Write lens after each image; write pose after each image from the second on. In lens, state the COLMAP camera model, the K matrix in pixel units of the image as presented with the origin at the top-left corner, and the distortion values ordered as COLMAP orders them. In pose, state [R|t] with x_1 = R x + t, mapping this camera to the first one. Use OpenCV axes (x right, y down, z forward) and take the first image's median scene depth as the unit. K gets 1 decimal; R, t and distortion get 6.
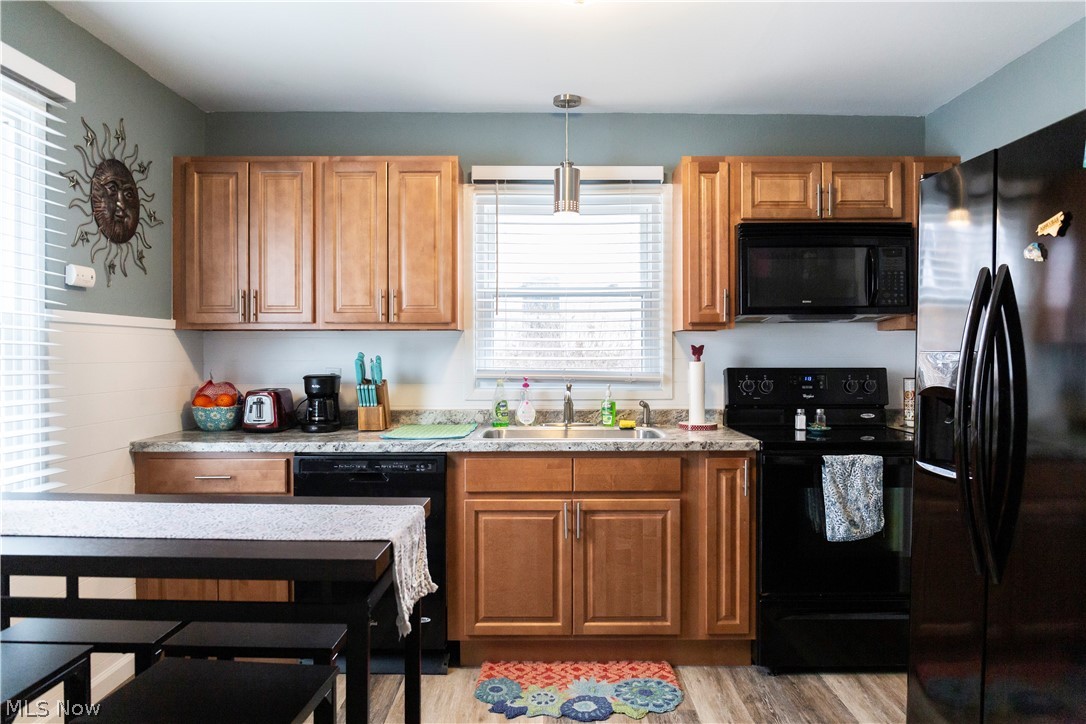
lens RADIAL K [[743.9, 0, 543.0], [0, 743.9, 362.0], [0, 0, 1]] dist [-0.007053, -0.023358]
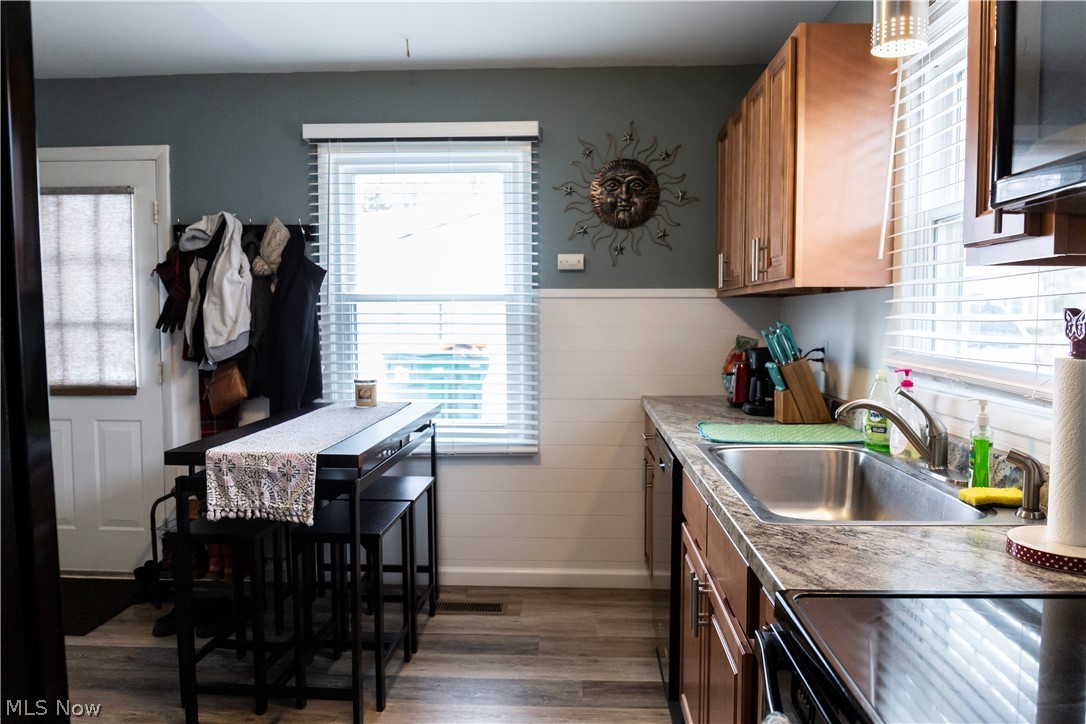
lens RADIAL K [[743.9, 0, 543.0], [0, 743.9, 362.0], [0, 0, 1]] dist [-0.007053, -0.023358]
pose [[-0.051869, 0.063947, -0.996604, 0.584955], [-0.011327, 0.997846, 0.064616, -0.018999], [0.998590, 0.014641, -0.051033, 0.838207]]
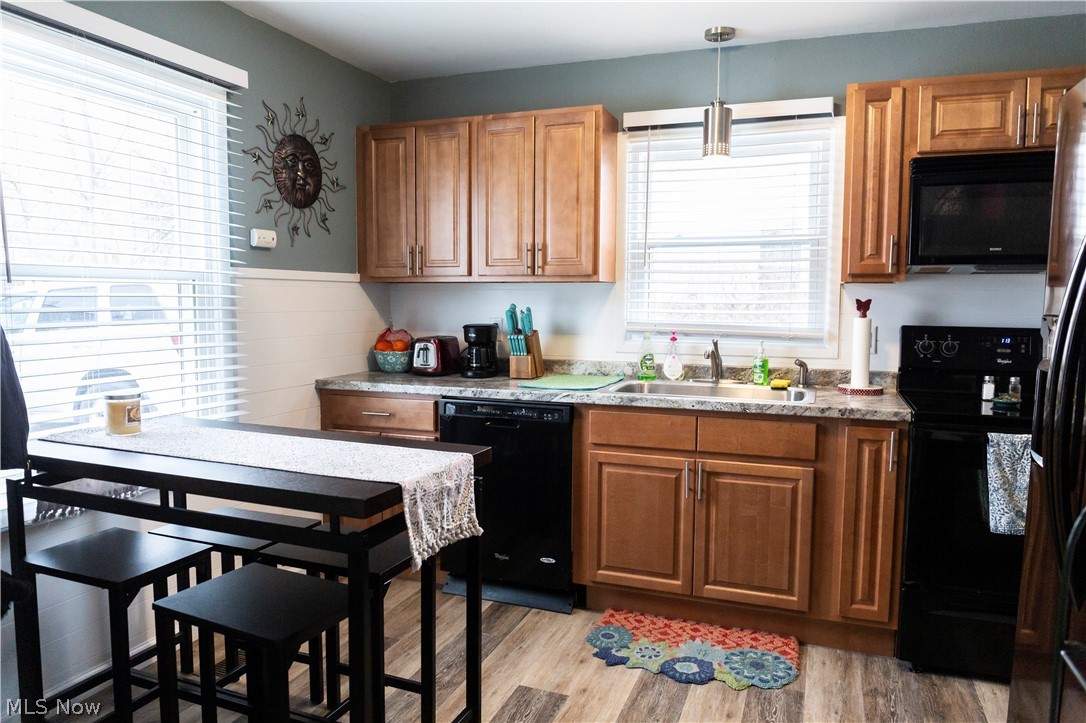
lens RADIAL K [[743.9, 0, 543.0], [0, 743.9, 361.5], [0, 0, 1]] dist [-0.007053, -0.023358]
pose [[0.934569, 0.037280, -0.353824, 0.179529], [-0.011161, 0.997078, 0.075575, -0.012097], [0.355607, -0.066681, 0.932254, 0.032953]]
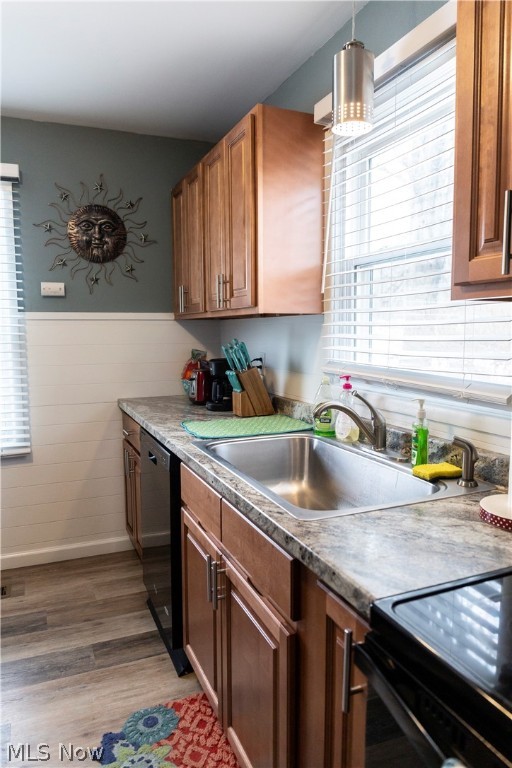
lens RADIAL K [[526.0, 0, 250.1], [0, 526.0, 383.6], [0, 0, 1]] dist [-0.007053, -0.023358]
pose [[0.380683, 0.093699, -0.919946, 0.465208], [-0.006252, 0.995091, 0.098766, -0.024830], [0.924685, -0.031846, 0.379400, 0.786974]]
